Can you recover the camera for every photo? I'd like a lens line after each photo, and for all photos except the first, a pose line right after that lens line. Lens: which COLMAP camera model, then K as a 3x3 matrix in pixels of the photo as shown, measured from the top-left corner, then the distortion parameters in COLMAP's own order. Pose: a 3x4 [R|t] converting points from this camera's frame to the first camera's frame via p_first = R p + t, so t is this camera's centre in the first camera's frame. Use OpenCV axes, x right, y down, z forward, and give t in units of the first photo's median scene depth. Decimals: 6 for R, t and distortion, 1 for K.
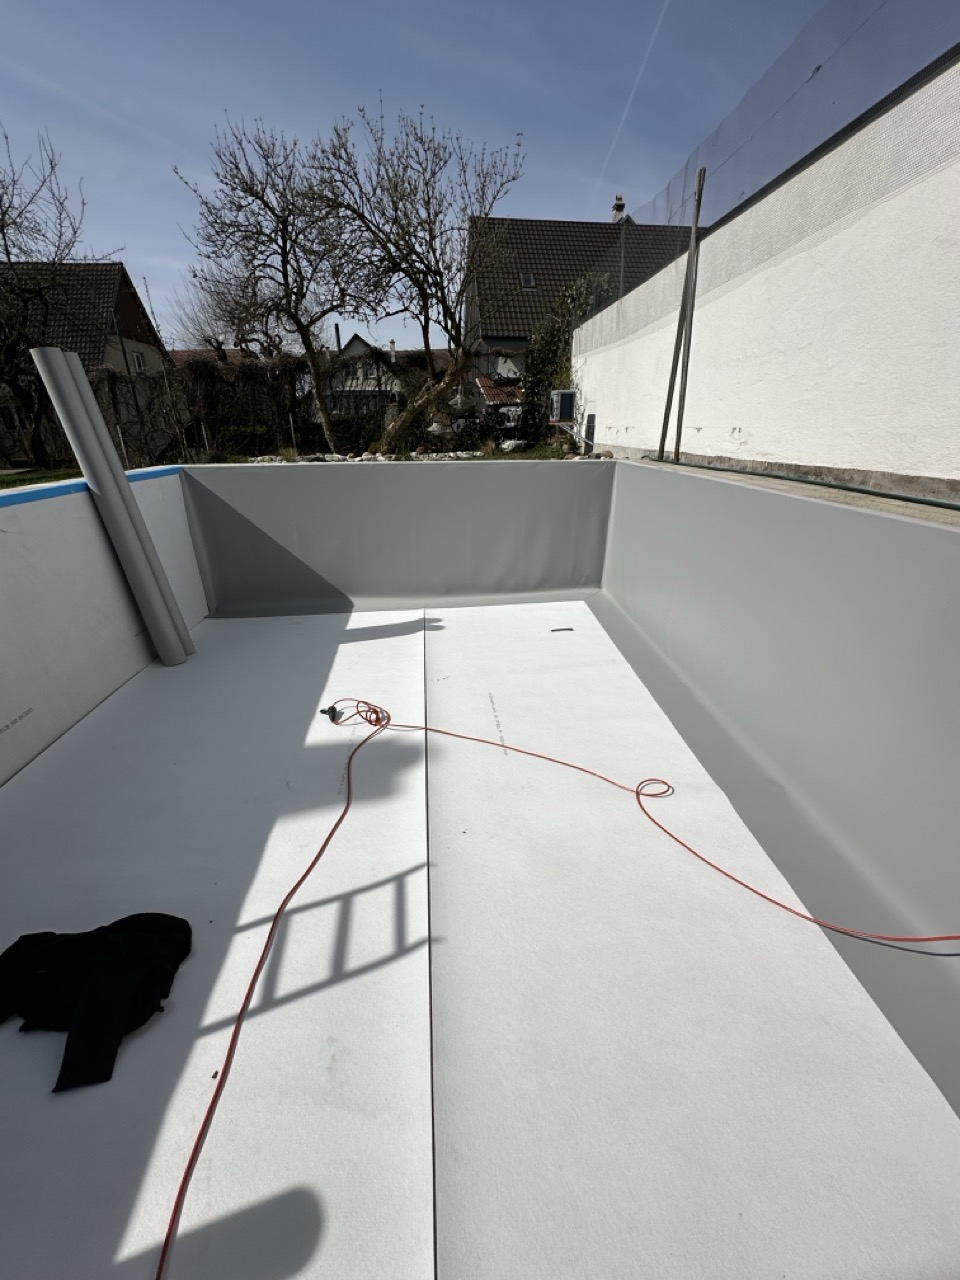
lens RADIAL K [[512.5, 0, 483.4], [0, 512.5, 638.8], [0, 0, 1]] dist [-0.001832, 0.000514]
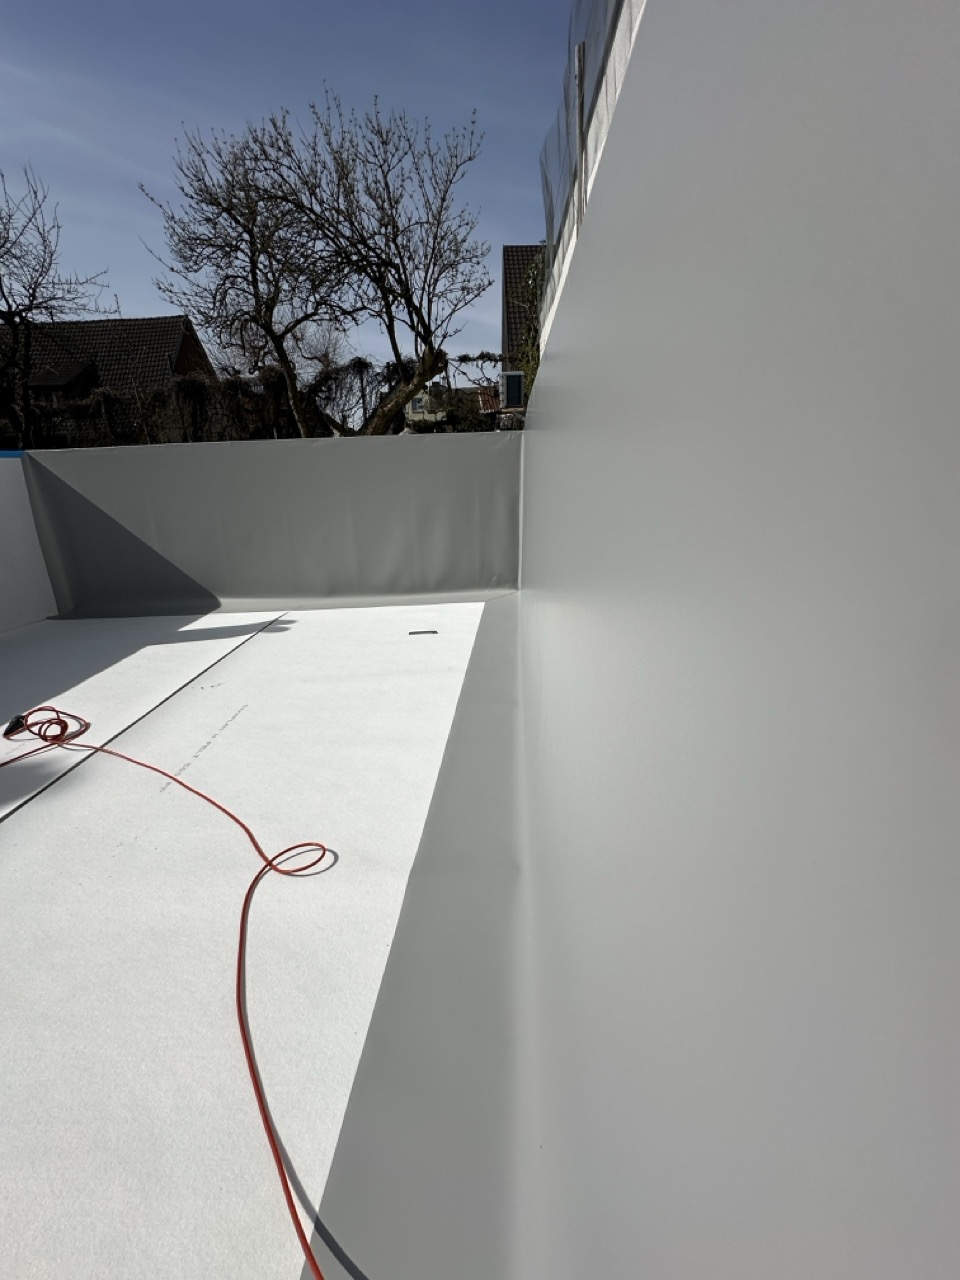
lens RADIAL K [[512.5, 0, 483.2], [0, 512.5, 636.9], [0, 0, 1]] dist [-0.001832, 0.000514]
pose [[0.992600, 0.010139, -0.121003, 0.194539], [-0.017859, 0.997861, -0.062888, 0.020827], [0.120106, 0.064584, 0.990658, 0.134745]]
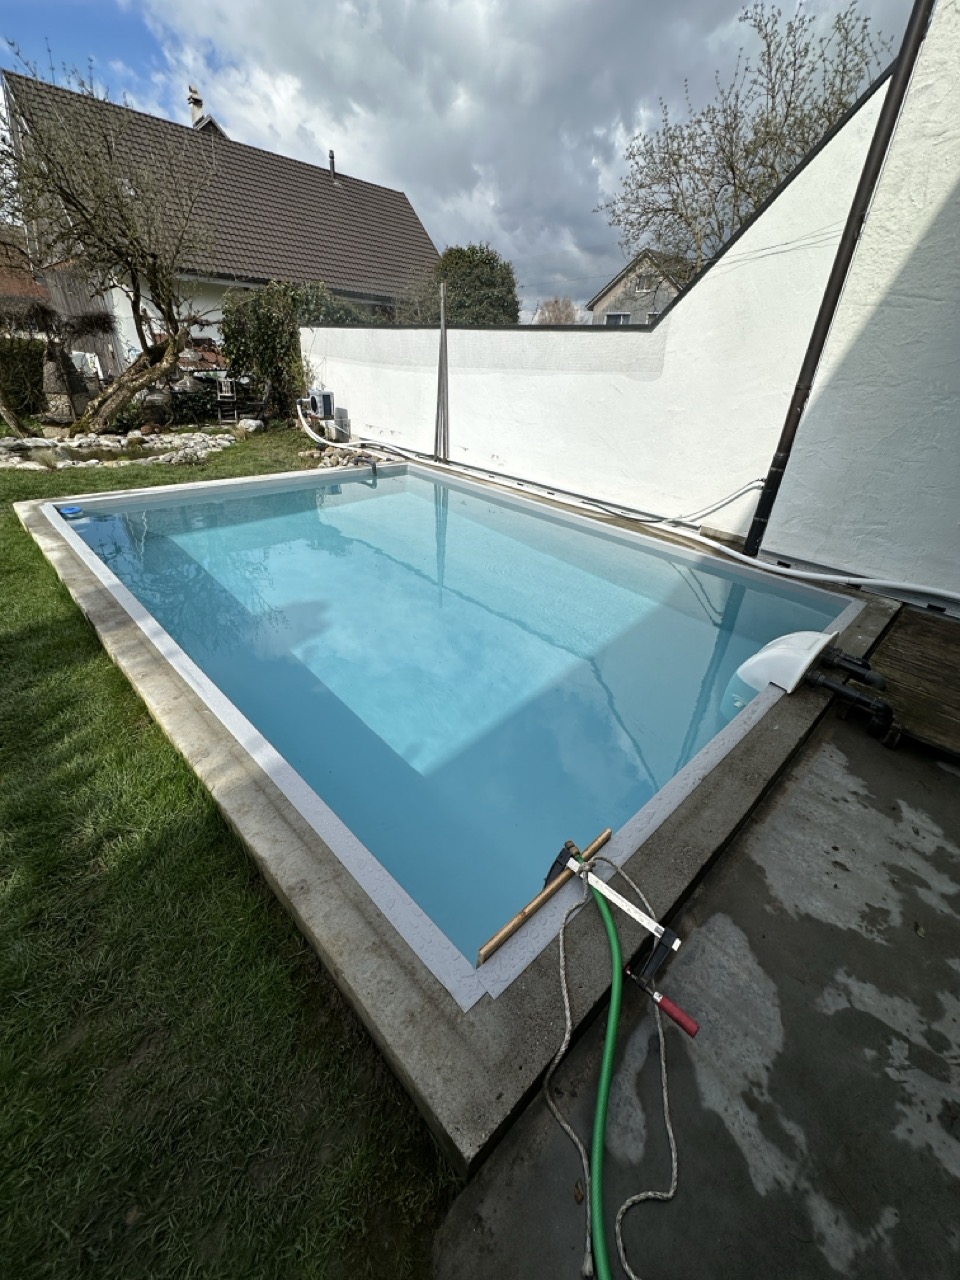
lens RADIAL K [[512.5, 0, 485.1], [0, 512.5, 636.7], [0, 0, 1]] dist [-0.001832, 0.000514]
pose [[0.785135, -0.257537, 0.563239, -0.329620], [0.184574, 0.965414, 0.184140, -0.065351], [-0.591182, -0.040616, 0.805515, -0.206927]]
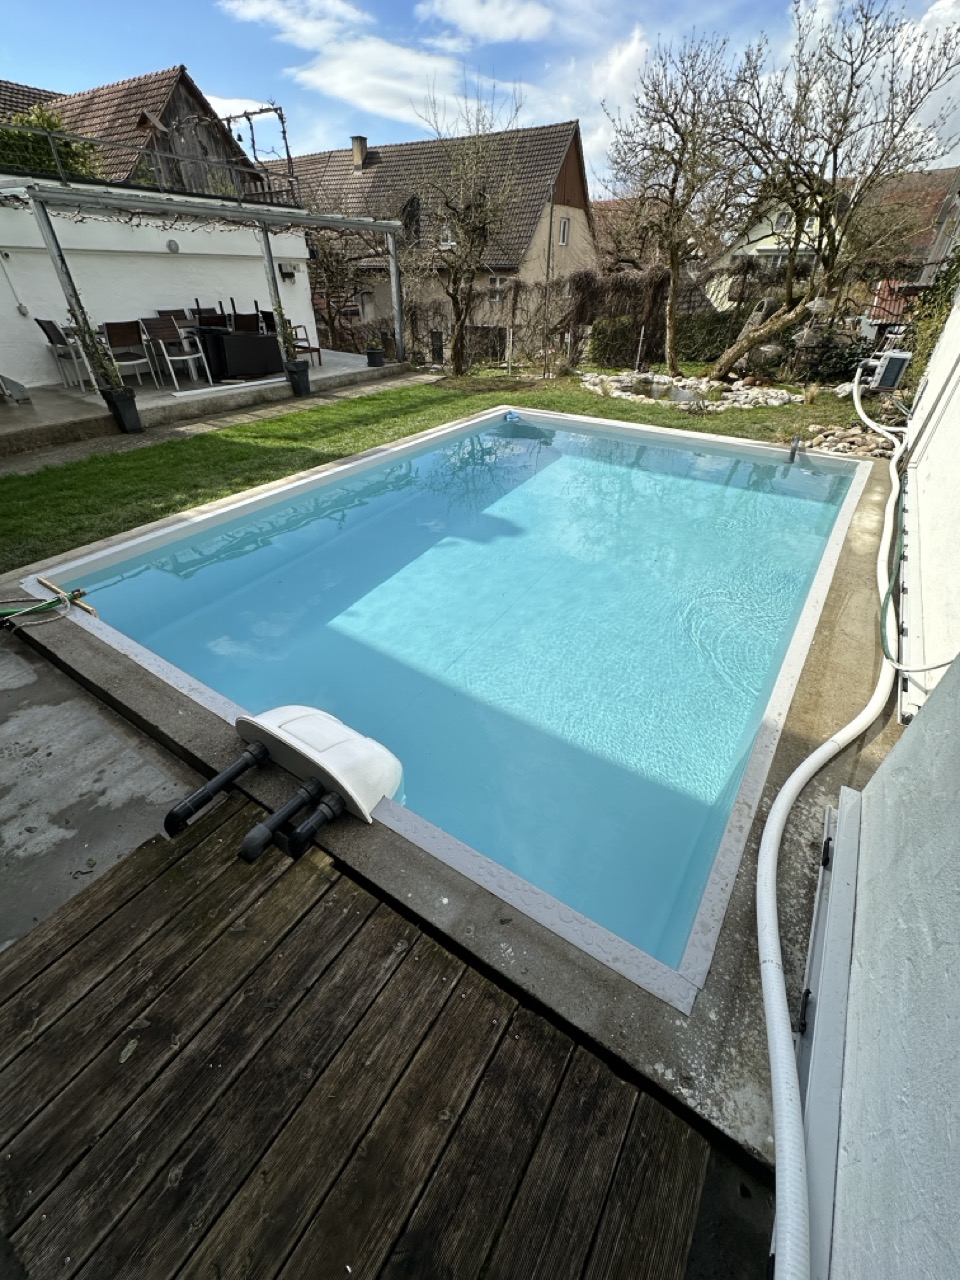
lens RADIAL K [[512.5, 0, 480.1], [0, 512.5, 639.4], [0, 0, 1]] dist [-0.001832, 0.000514]
pose [[0.774535, 0.378503, -0.506784, 0.209264], [-0.255382, 0.920123, 0.296906, -0.085135], [0.578684, -0.100541, 0.809331, -0.193103]]
